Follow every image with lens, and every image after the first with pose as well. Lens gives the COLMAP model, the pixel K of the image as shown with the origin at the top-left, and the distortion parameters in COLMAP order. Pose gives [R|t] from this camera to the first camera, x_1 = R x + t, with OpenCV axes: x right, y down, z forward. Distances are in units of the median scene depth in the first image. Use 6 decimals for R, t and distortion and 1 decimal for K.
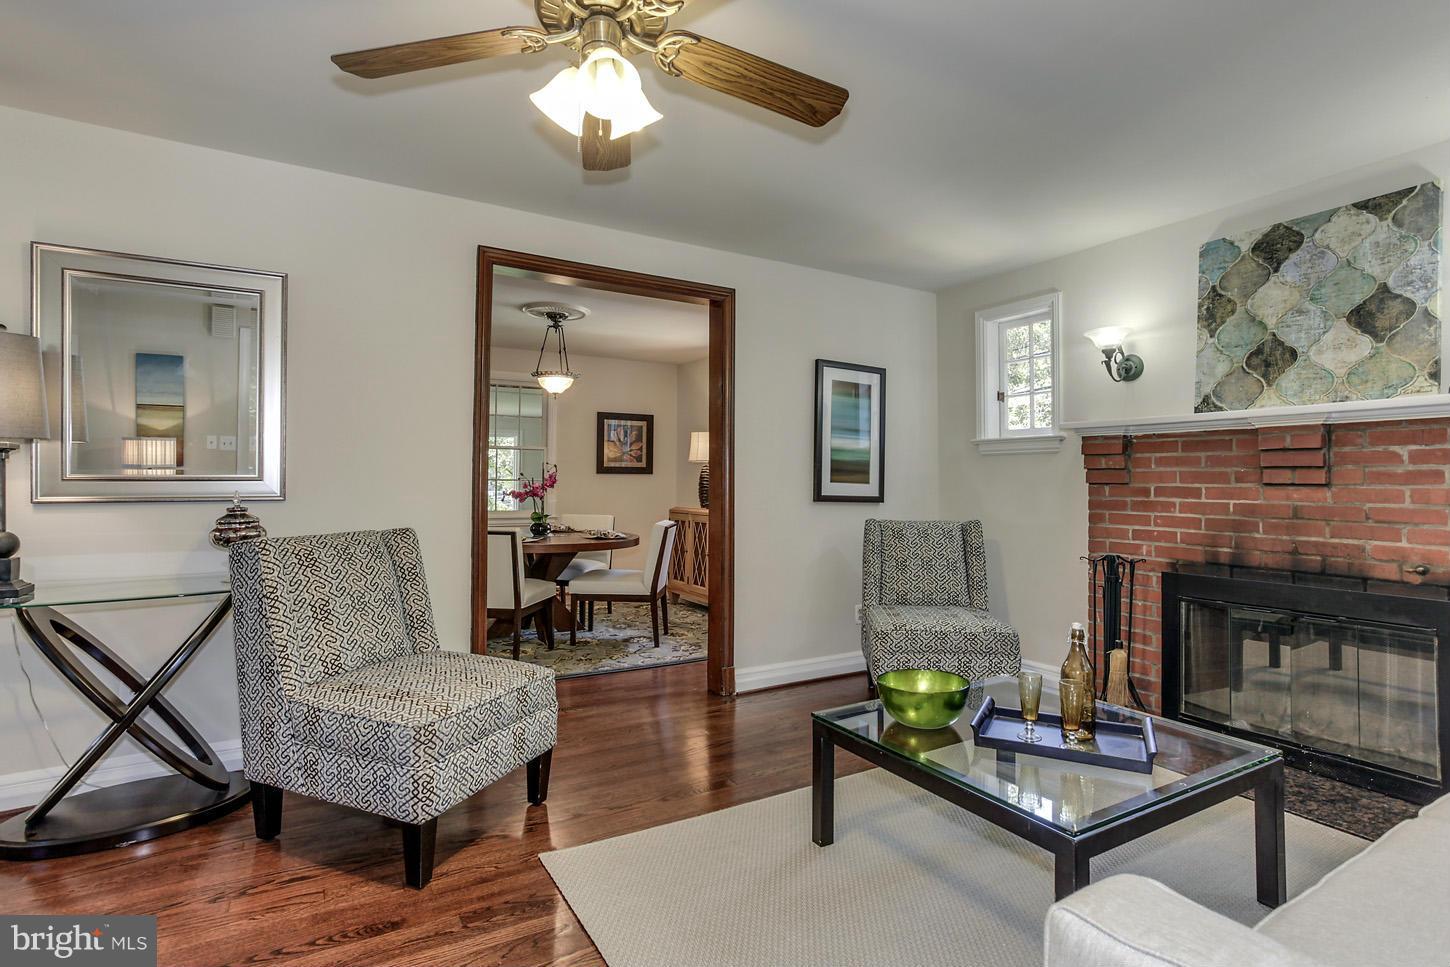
lens RADIAL K [[709.3, 0, 725.0], [0, 709.3, 483.5], [0, 0, 1]] dist [-0.056890, 0.033257]
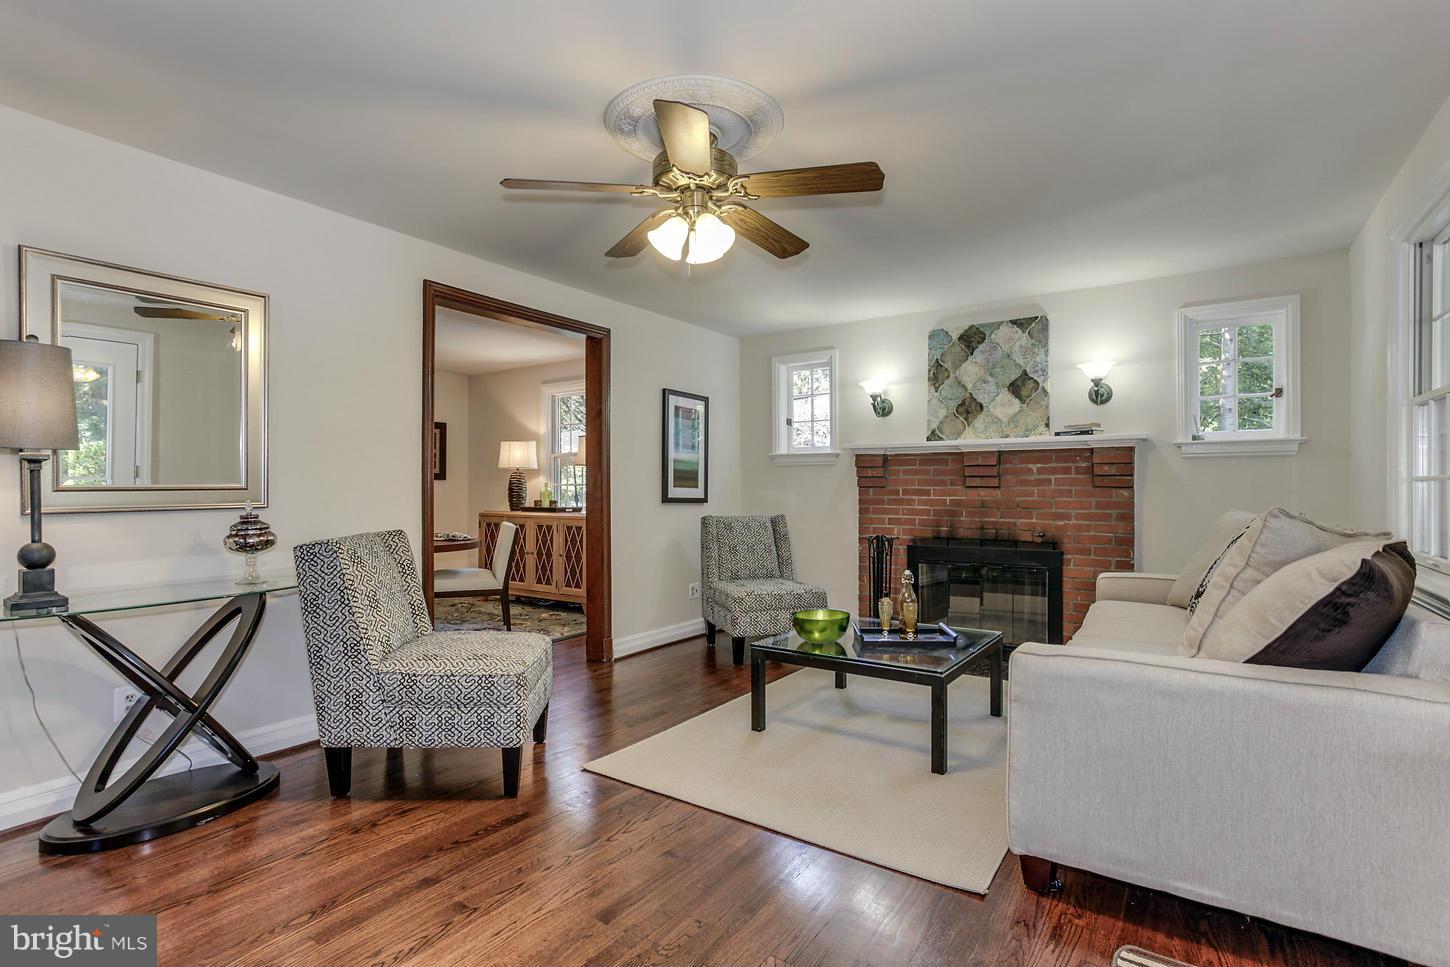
lens RADIAL K [[692.1, 0, 727.6], [0, 692.1, 506.6], [0, 0, 1]] dist [-0.057591, 0.029279]
pose [[0.908173, -0.018225, 0.418198, -0.367537], [0.006627, 0.999553, 0.029169, -0.003001], [-0.418543, -0.023719, 0.907887, -0.204230]]
